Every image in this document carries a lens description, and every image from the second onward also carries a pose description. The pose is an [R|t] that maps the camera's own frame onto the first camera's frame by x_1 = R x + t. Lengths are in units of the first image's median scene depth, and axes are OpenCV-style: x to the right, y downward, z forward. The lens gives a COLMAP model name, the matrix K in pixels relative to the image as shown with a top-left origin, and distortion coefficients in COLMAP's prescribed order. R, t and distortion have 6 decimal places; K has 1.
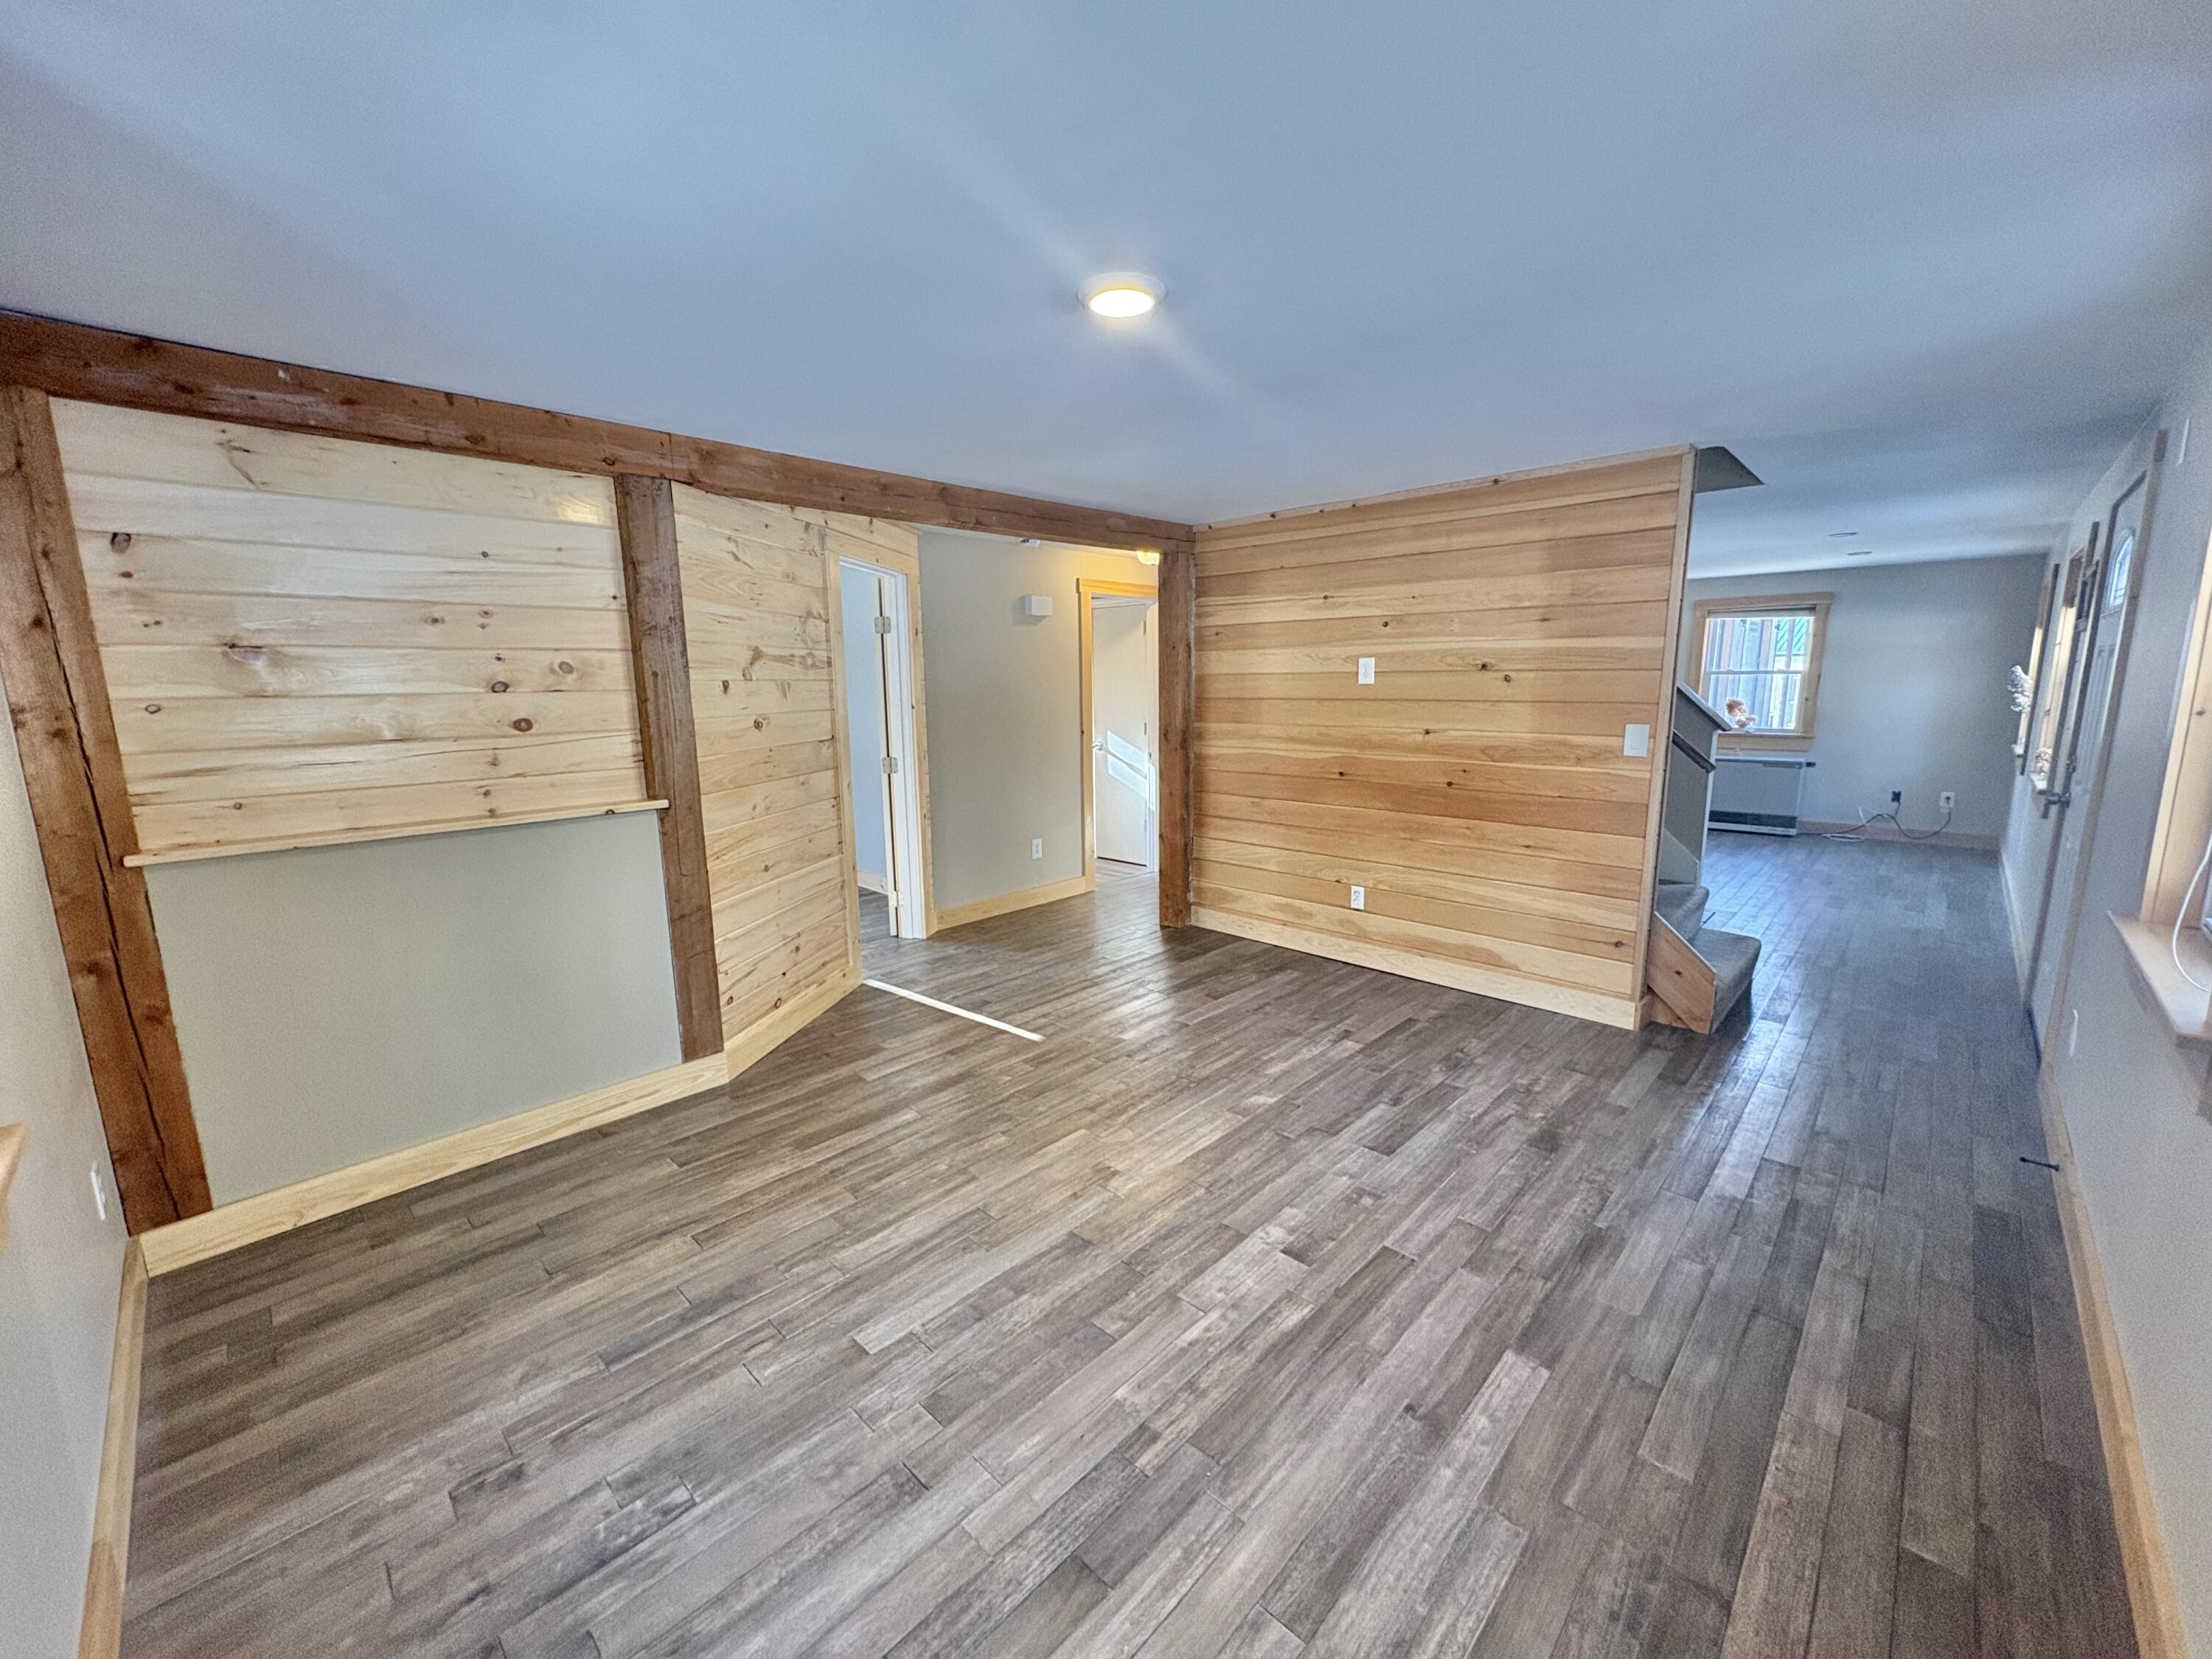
lens RADIAL K [[881.3, 0, 1106.3], [0, 881.3, 827.6], [0, 0, 1]] dist [-0.000499, 0.000177]
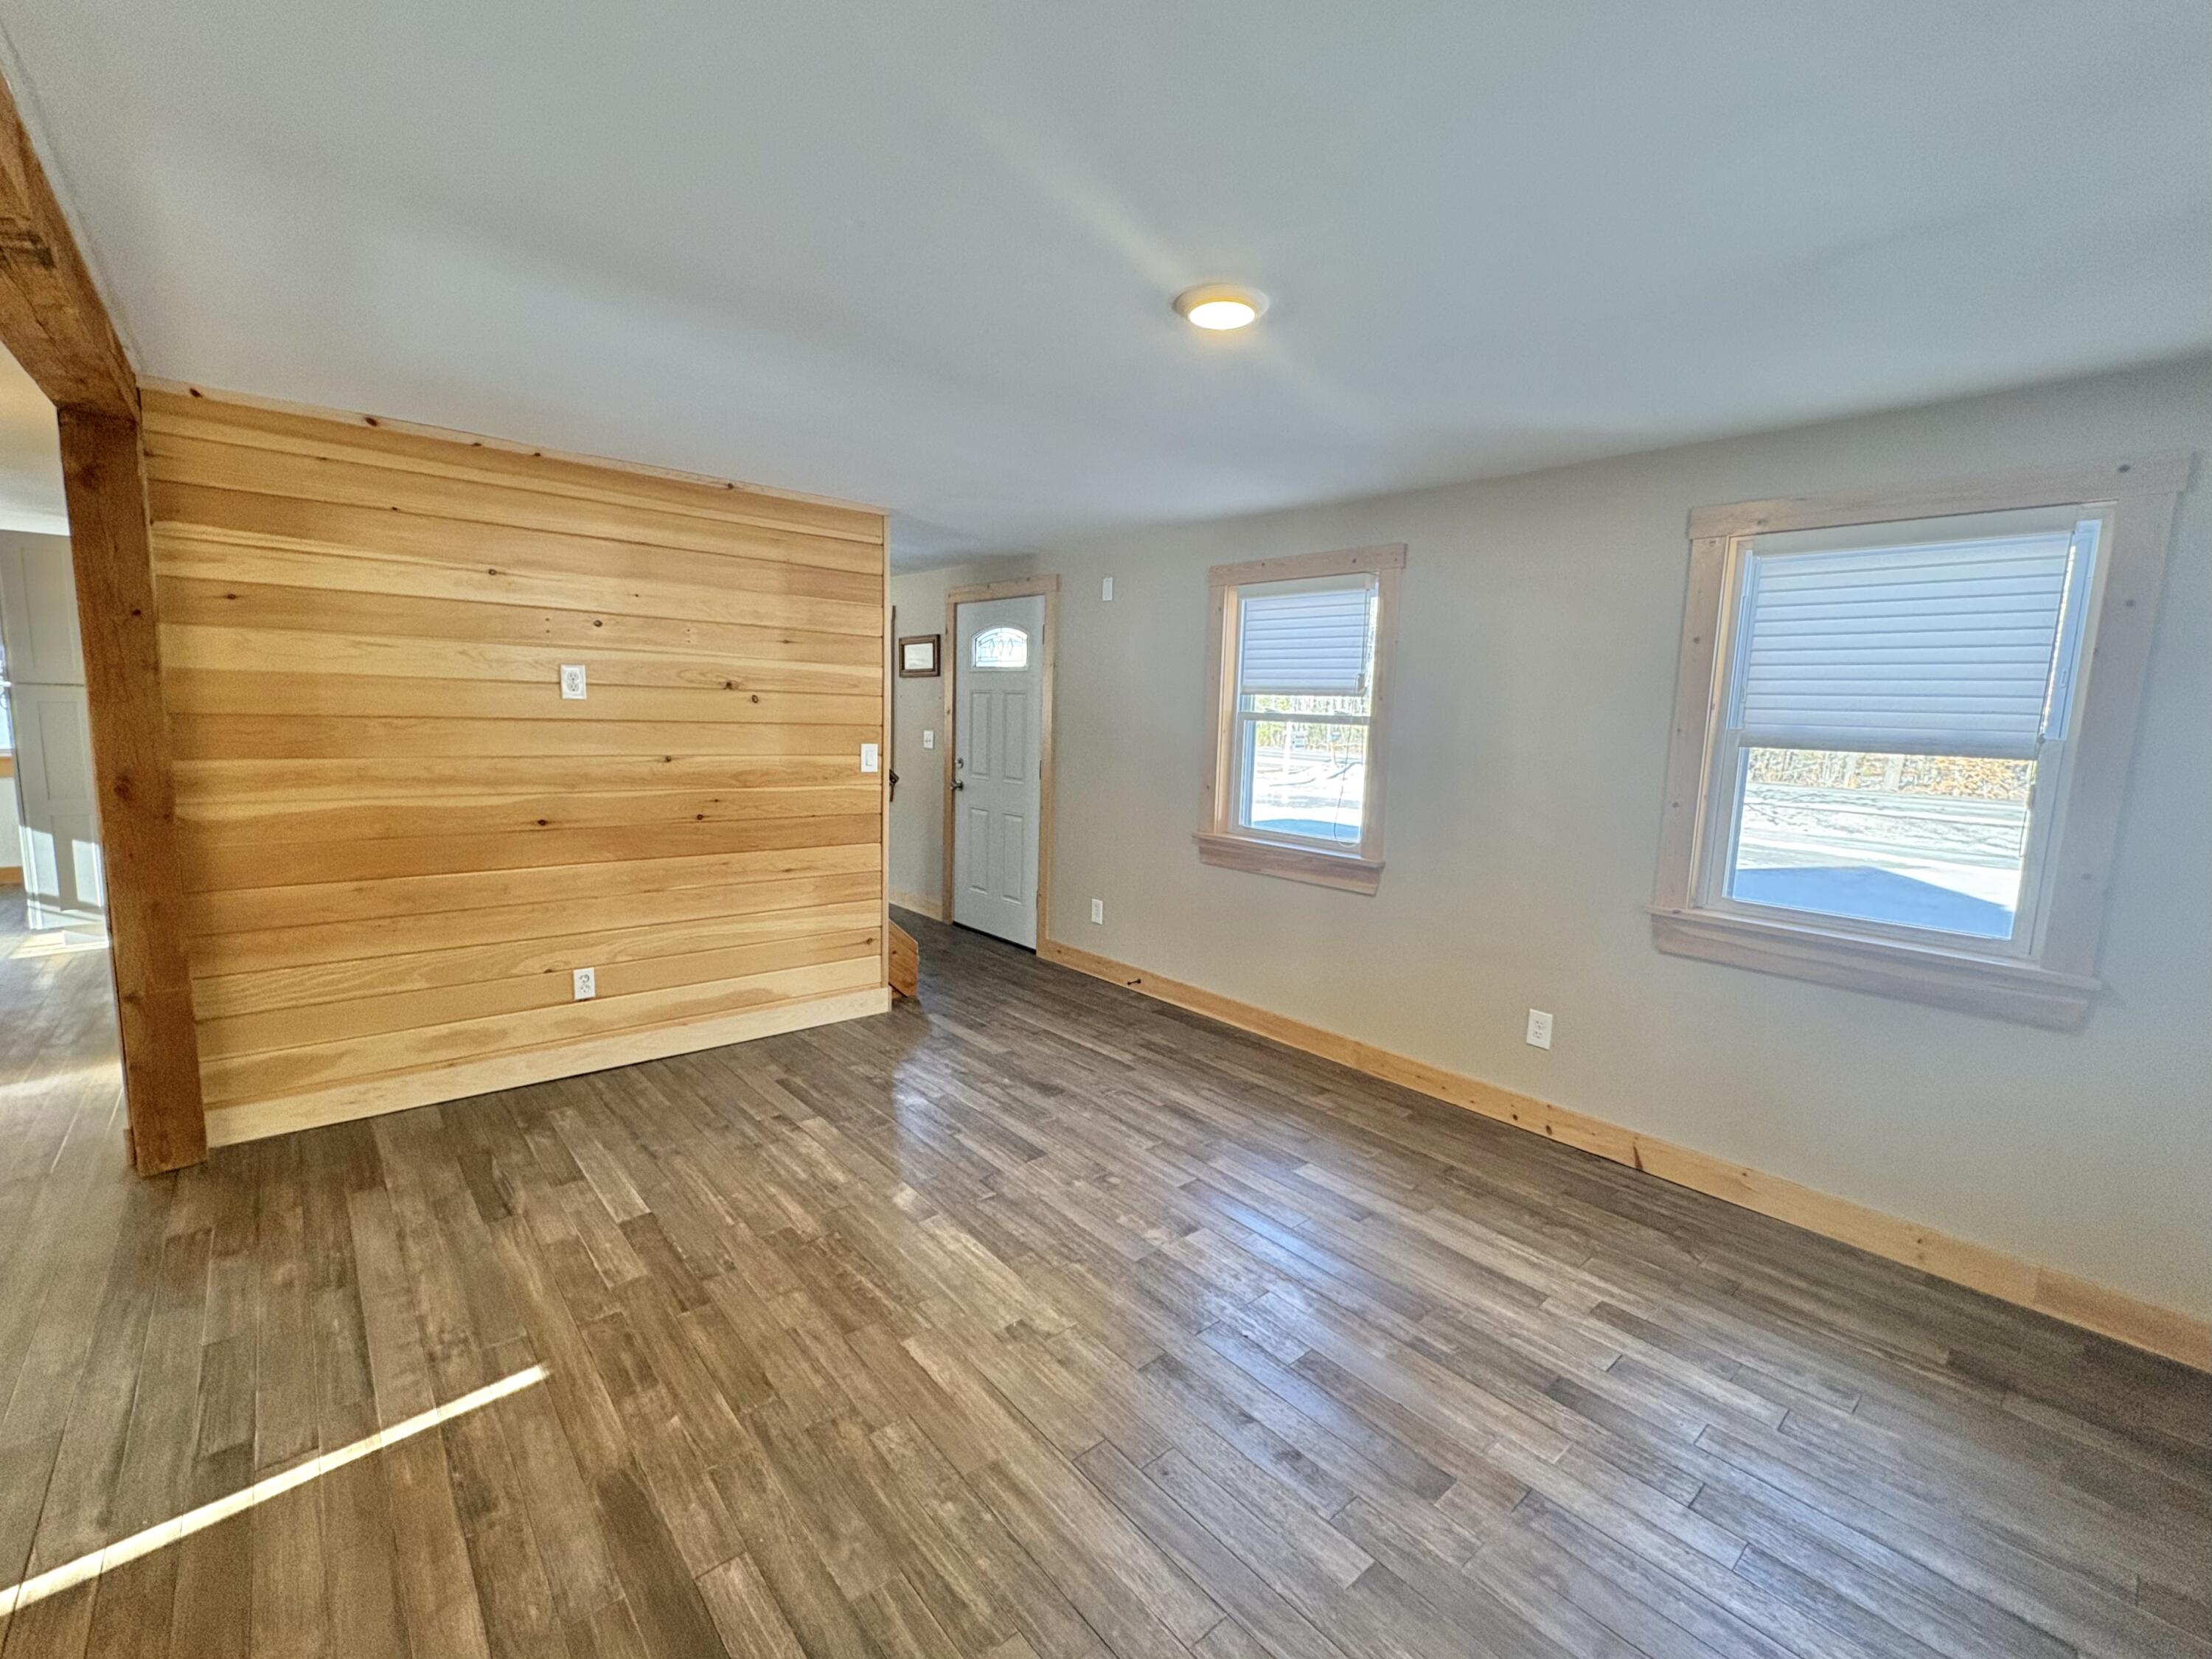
lens RADIAL K [[941.9, 0, 1106.2], [0, 941.9, 833.0], [0, 0, 1]] dist [0.001082, 0.000125]
pose [[0.085102, -0.116012, 0.989595, -0.537128], [0.135264, 0.985349, 0.103882, -0.082691], [-0.987148, 0.125016, 0.099548, 0.551679]]
